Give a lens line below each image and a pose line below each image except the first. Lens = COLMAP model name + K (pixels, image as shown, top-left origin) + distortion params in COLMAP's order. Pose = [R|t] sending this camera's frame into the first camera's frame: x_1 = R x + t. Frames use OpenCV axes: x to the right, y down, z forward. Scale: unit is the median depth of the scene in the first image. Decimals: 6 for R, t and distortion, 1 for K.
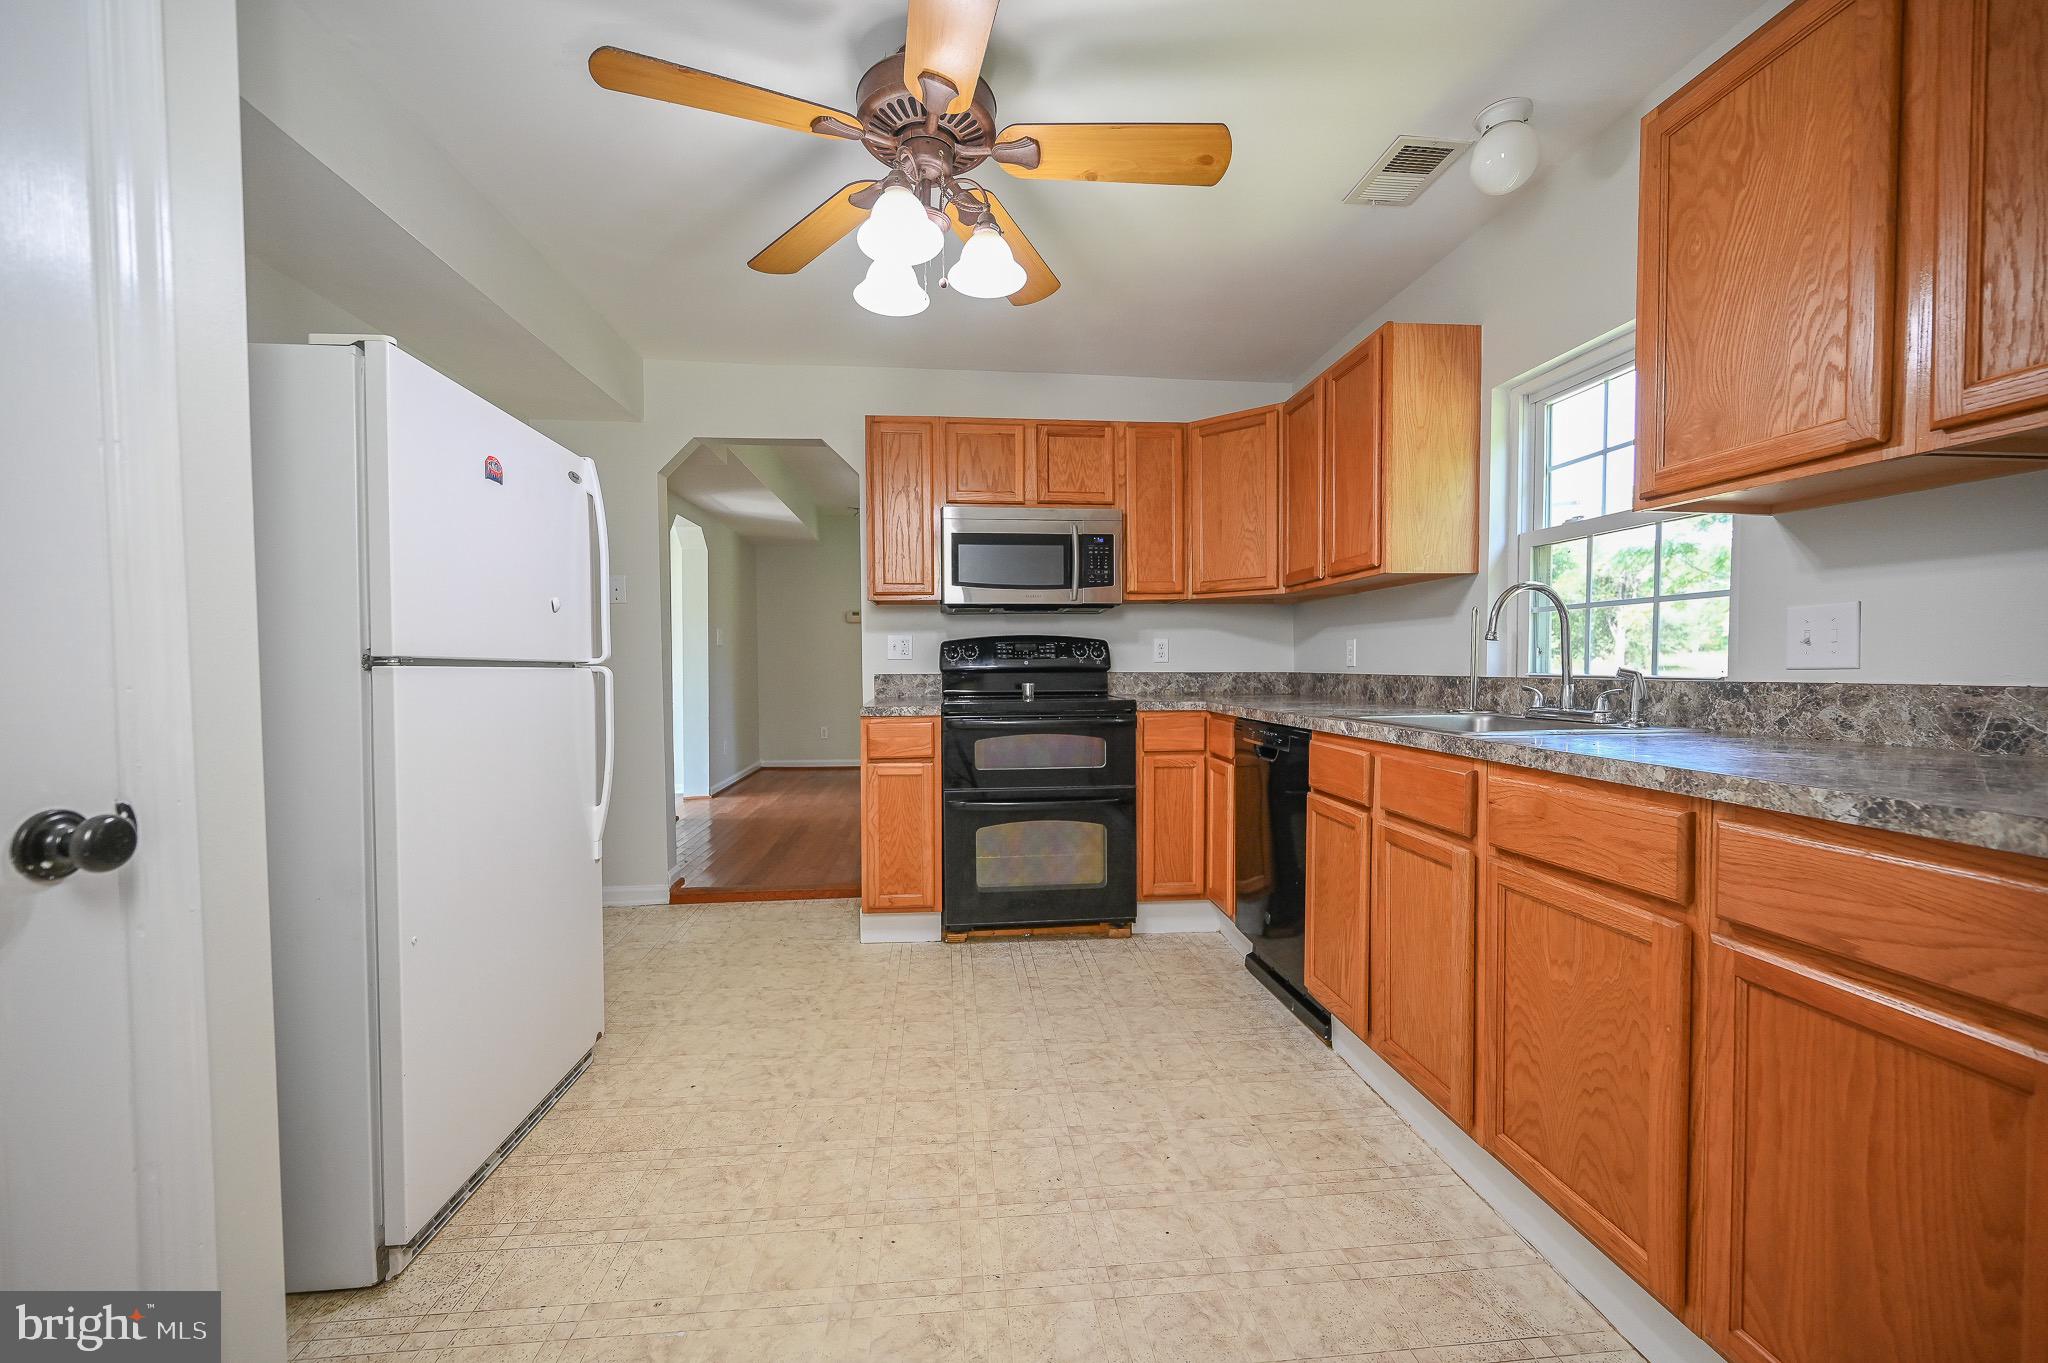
lens RADIAL K [[820.1, 0, 1019.8], [0, 820.1, 686.1], [0, 0, 1]] dist [0.002257, 0.000292]
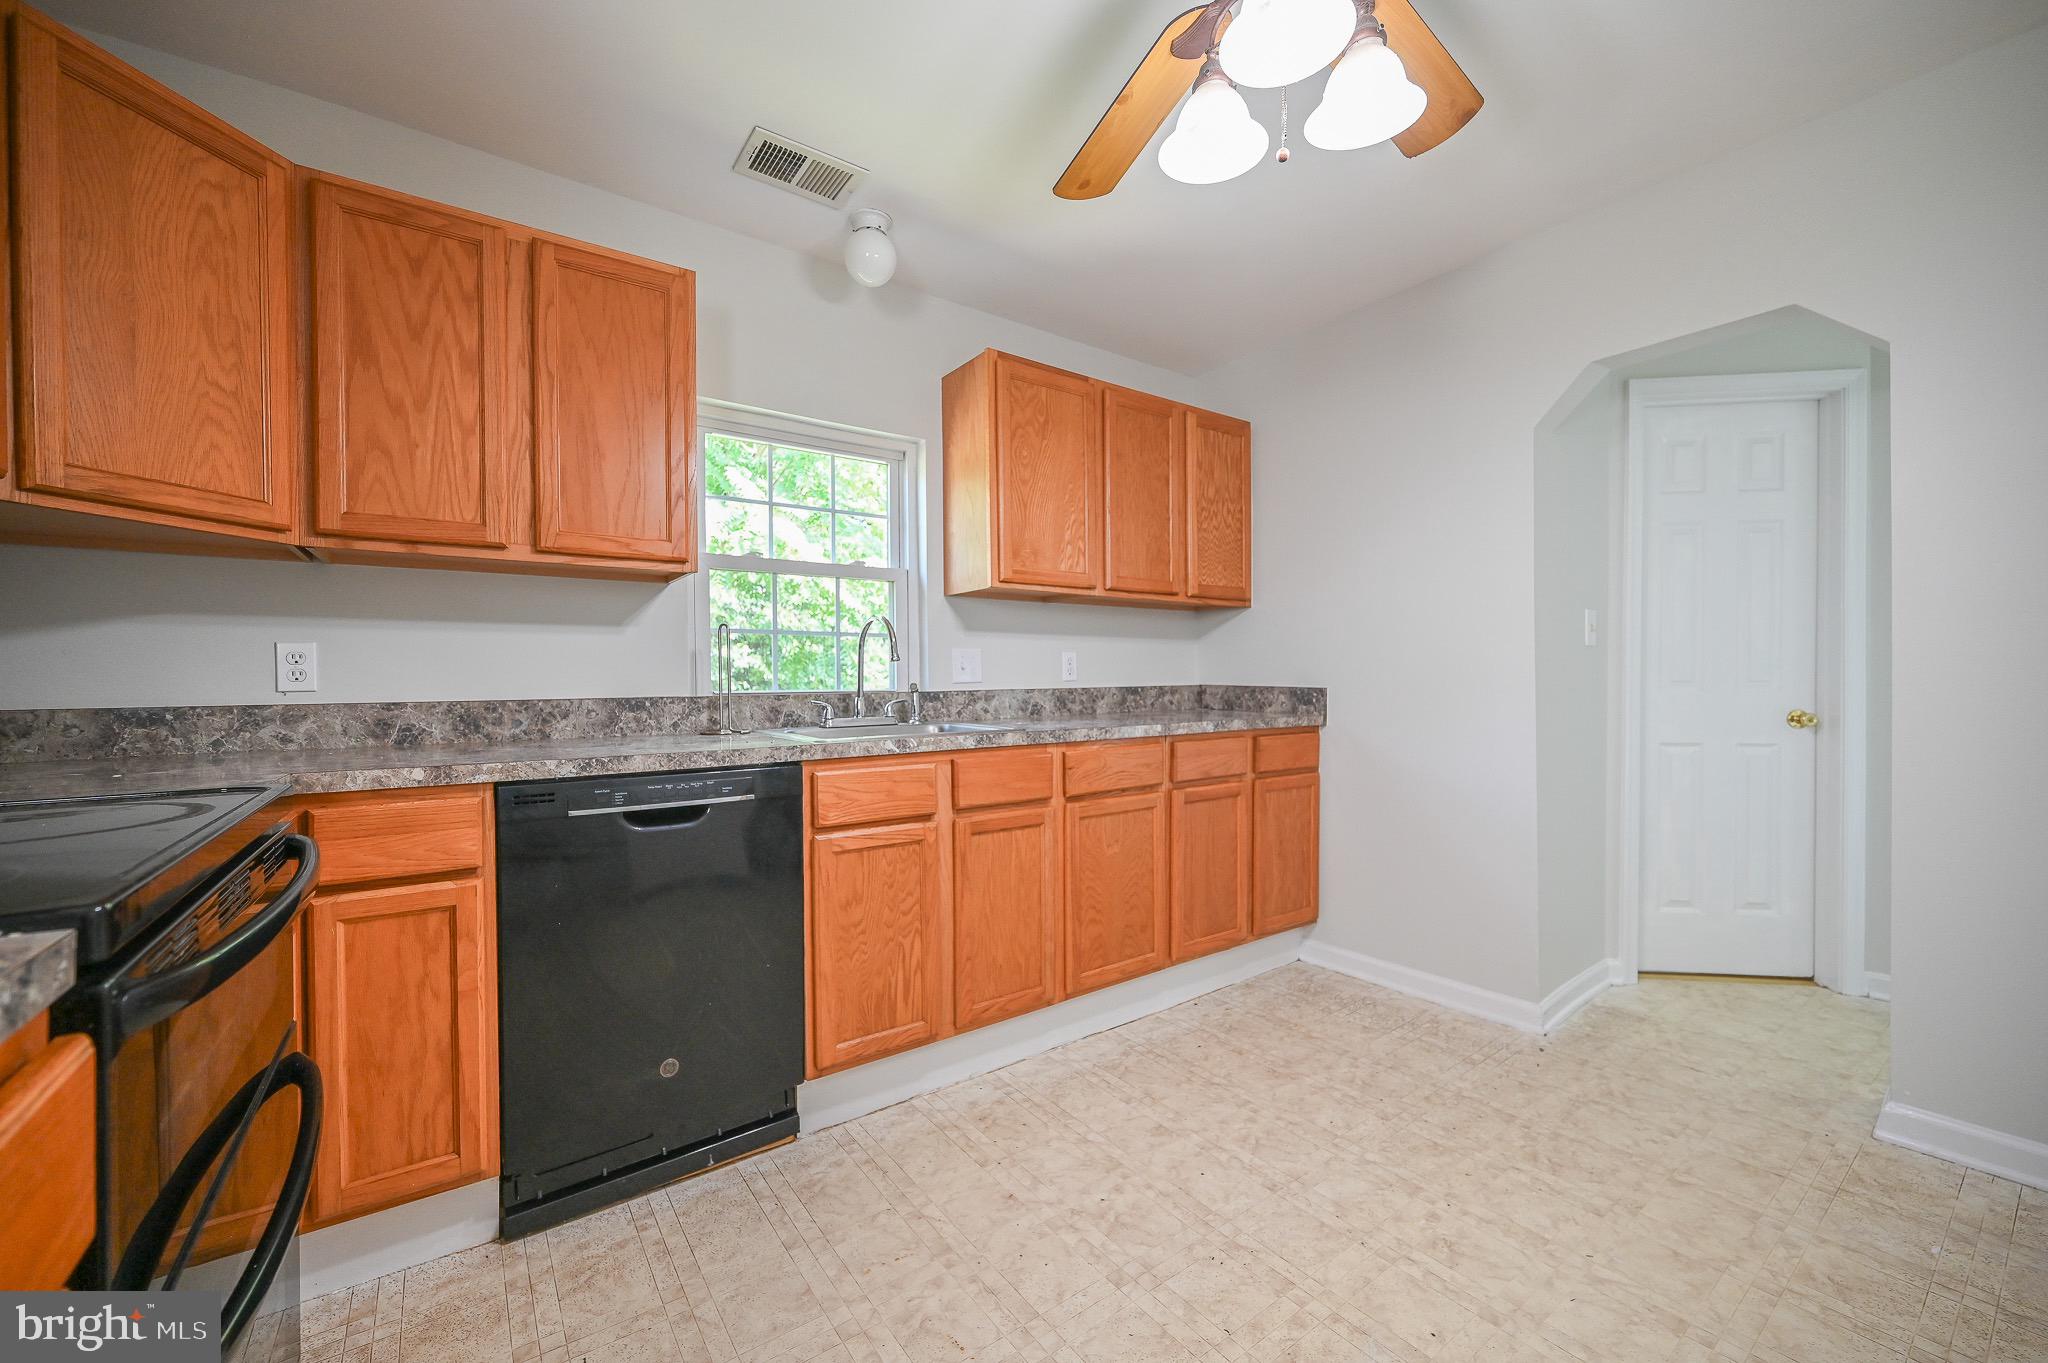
lens RADIAL K [[820.1, 0, 1019.8], [0, 820.1, 686.1], [0, 0, 1]] dist [0.002257, 0.000292]
pose [[-0.515895, -0.005247, 0.856636, -0.565864], [0.030326, 0.999243, 0.024383, -0.044808], [-0.856115, 0.038557, -0.515345, 1.508640]]
